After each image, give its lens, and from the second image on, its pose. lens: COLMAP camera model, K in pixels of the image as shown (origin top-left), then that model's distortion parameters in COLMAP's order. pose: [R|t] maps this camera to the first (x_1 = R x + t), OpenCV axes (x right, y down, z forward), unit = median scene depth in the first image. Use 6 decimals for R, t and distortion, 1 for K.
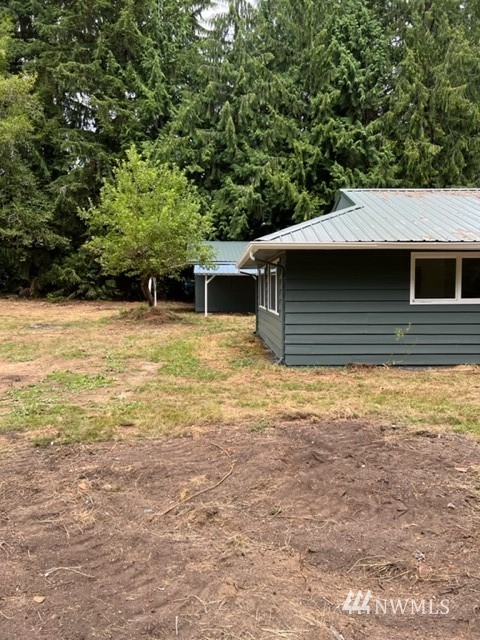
lens RADIAL K [[485.2, 0, 243.0], [0, 485.2, 319.5], [0, 0, 1]] dist [0.043920, -0.053881]
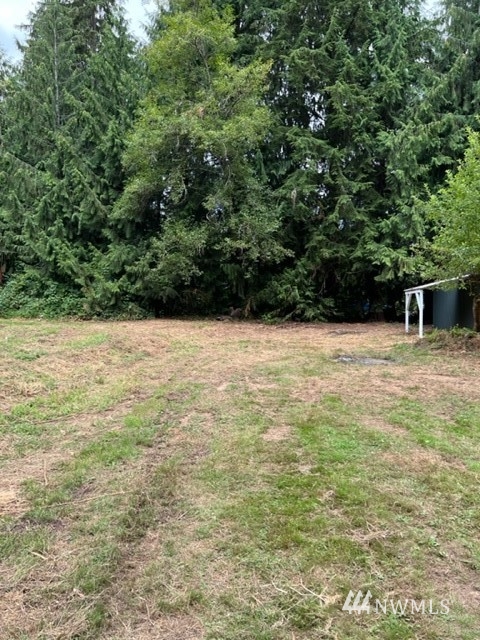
lens RADIAL K [[485.2, 0, 238.5], [0, 485.2, 323.3], [0, 0, 1]] dist [0.043920, -0.053881]
pose [[0.975902, -0.001488, -0.218206, -0.260237], [-0.005702, 0.999461, -0.032320, -0.008799], [0.218137, 0.032785, 0.975367, 0.140752]]
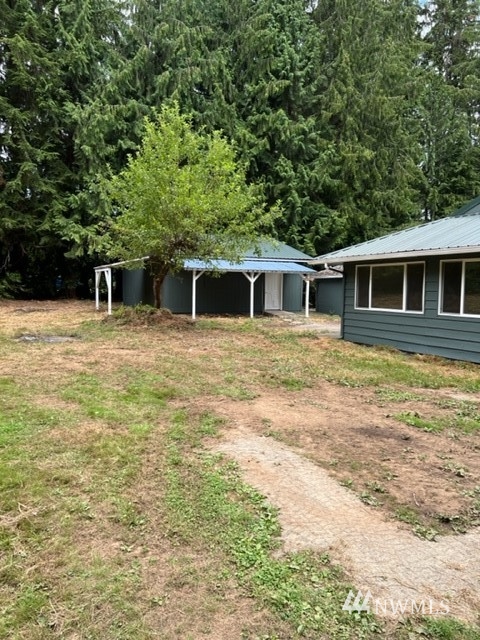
lens RADIAL K [[485.2, 0, 238.9], [0, 485.2, 321.2], [0, 0, 1]] dist [0.043920, -0.053881]
pose [[0.925562, -0.015931, 0.378262, -0.253968], [0.012562, 0.999856, 0.011373, -0.008175], [-0.378389, -0.005775, 0.925629, 0.140003]]
